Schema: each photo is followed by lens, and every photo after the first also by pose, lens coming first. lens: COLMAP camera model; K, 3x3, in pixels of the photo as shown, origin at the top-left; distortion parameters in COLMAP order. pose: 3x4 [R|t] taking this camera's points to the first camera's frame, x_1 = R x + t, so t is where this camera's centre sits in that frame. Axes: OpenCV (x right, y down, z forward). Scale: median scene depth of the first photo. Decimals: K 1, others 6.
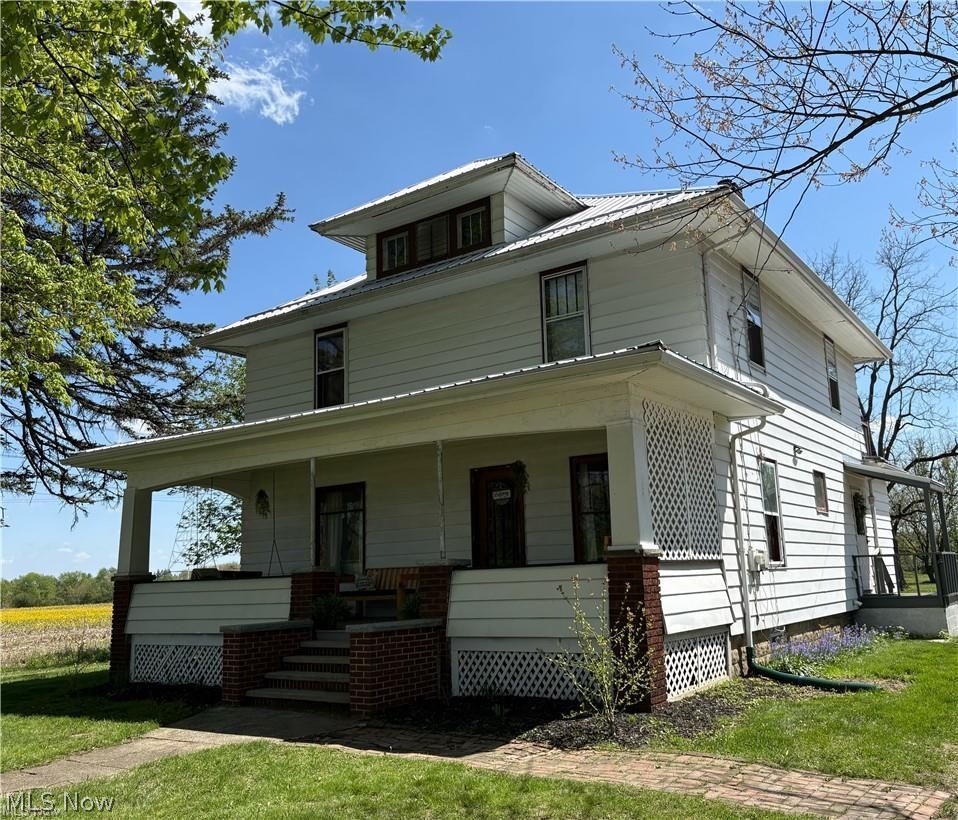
lens RADIAL K [[880.6, 0, 486.2], [0, 880.6, 410.2], [0, 0, 1]] dist [0.006599, -0.003449]
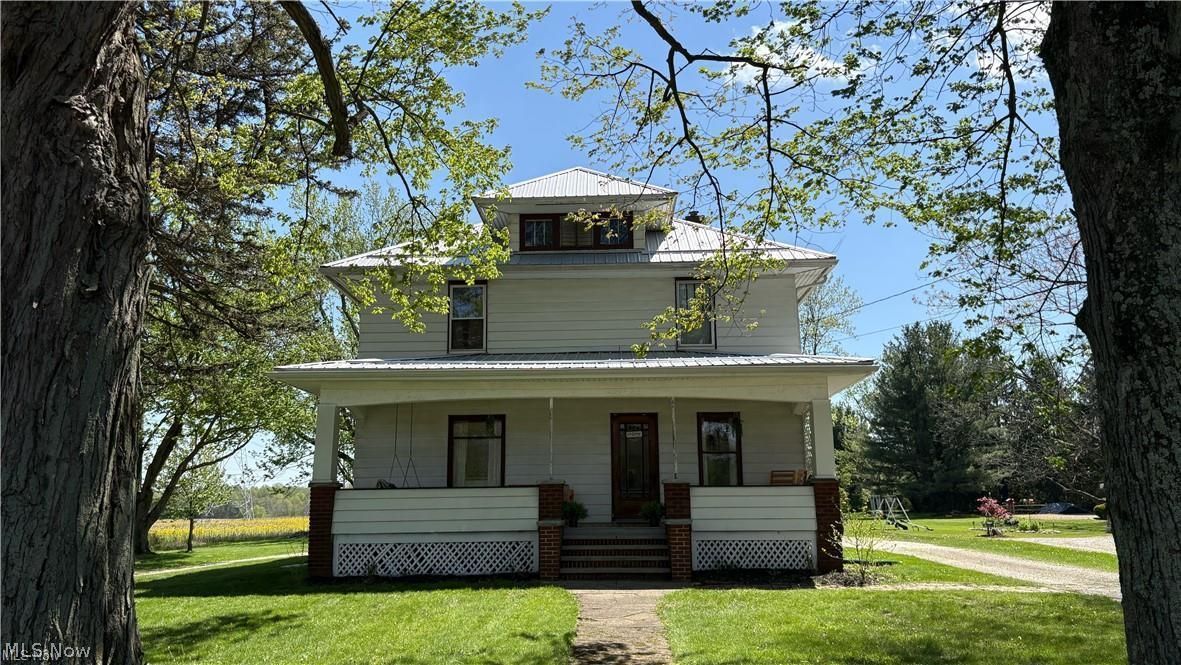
lens RADIAL K [[919.2, 0, 582.3], [0, 919.2, 333.9], [0, 0, 1]] dist [0.042484, -0.004963]
pose [[0.850862, 0.125513, 0.510178, -0.914491], [-0.120946, 0.991758, -0.042280, 0.013455], [-0.511279, -0.025730, 0.859029, -0.204161]]
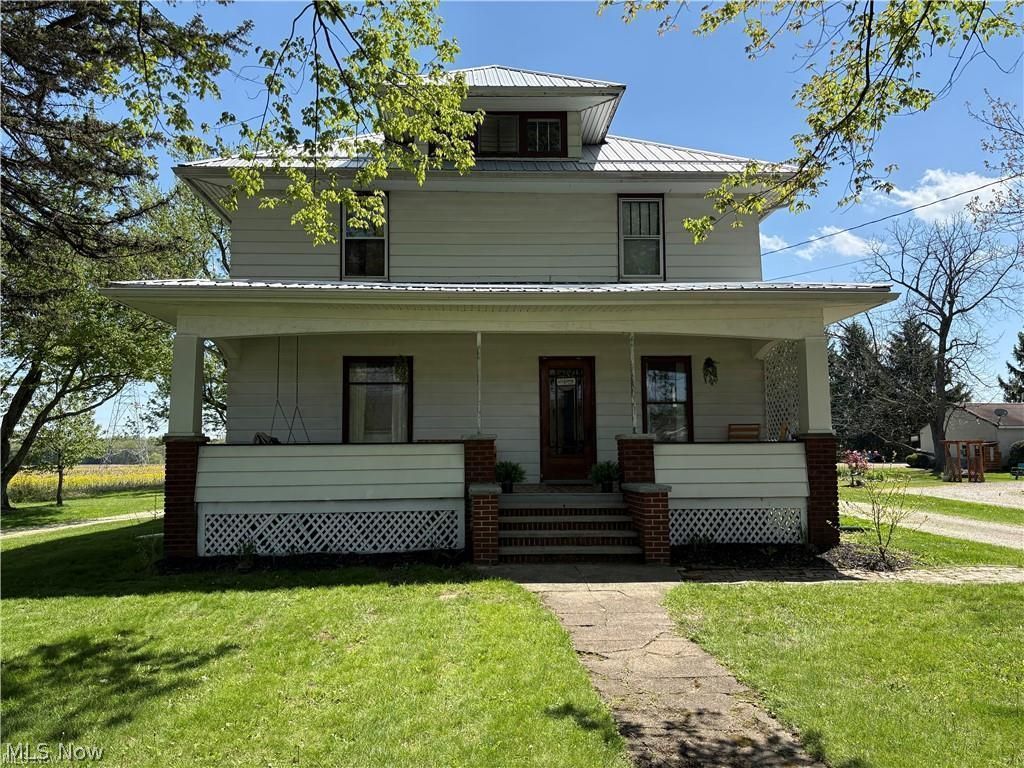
lens RADIAL K [[784.8, 0, 508.6], [0, 784.8, 400.7], [0, 0, 1]] dist [0.038293, -0.013989]
pose [[0.802595, 0.070965, 0.592289, -0.745610], [-0.133986, 0.988974, 0.063066, 0.076213], [-0.581283, -0.129975, 0.803254, 0.246820]]
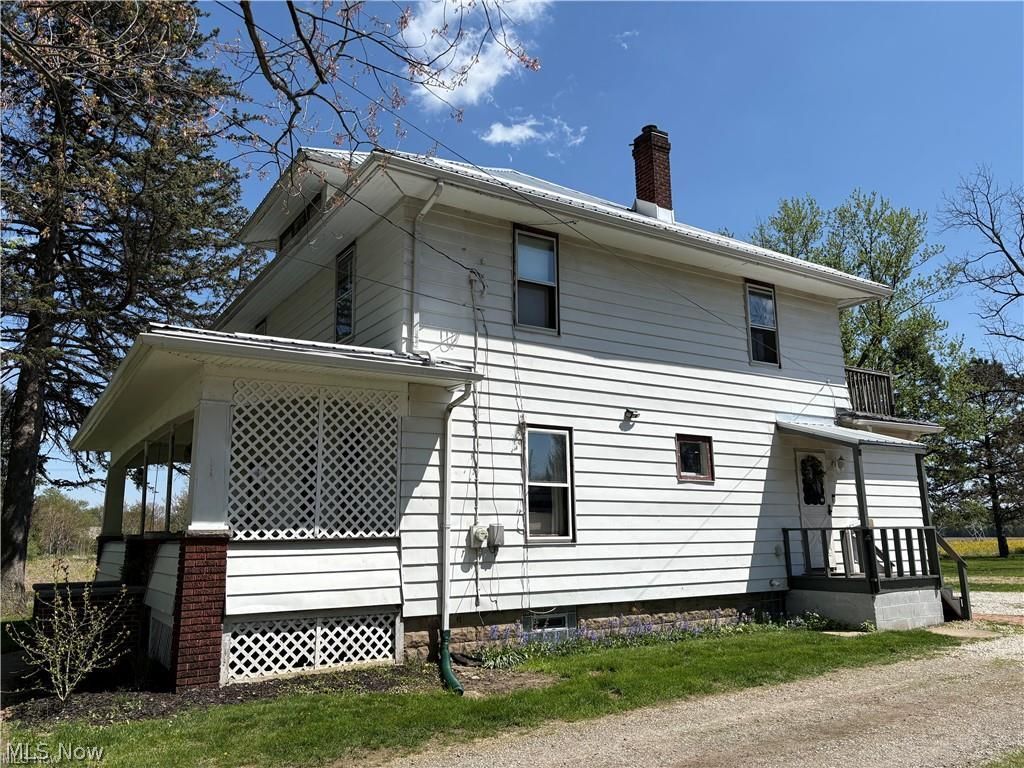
lens RADIAL K [[784.8, 0, 509.9], [0, 784.8, 387.2], [0, 0, 1]] dist [0.038293, -0.013989]
pose [[0.913212, -0.053362, -0.403975, 0.709327], [0.059275, 0.998239, 0.002137, 0.011096], [0.403150, -0.025897, 0.914768, 0.257323]]
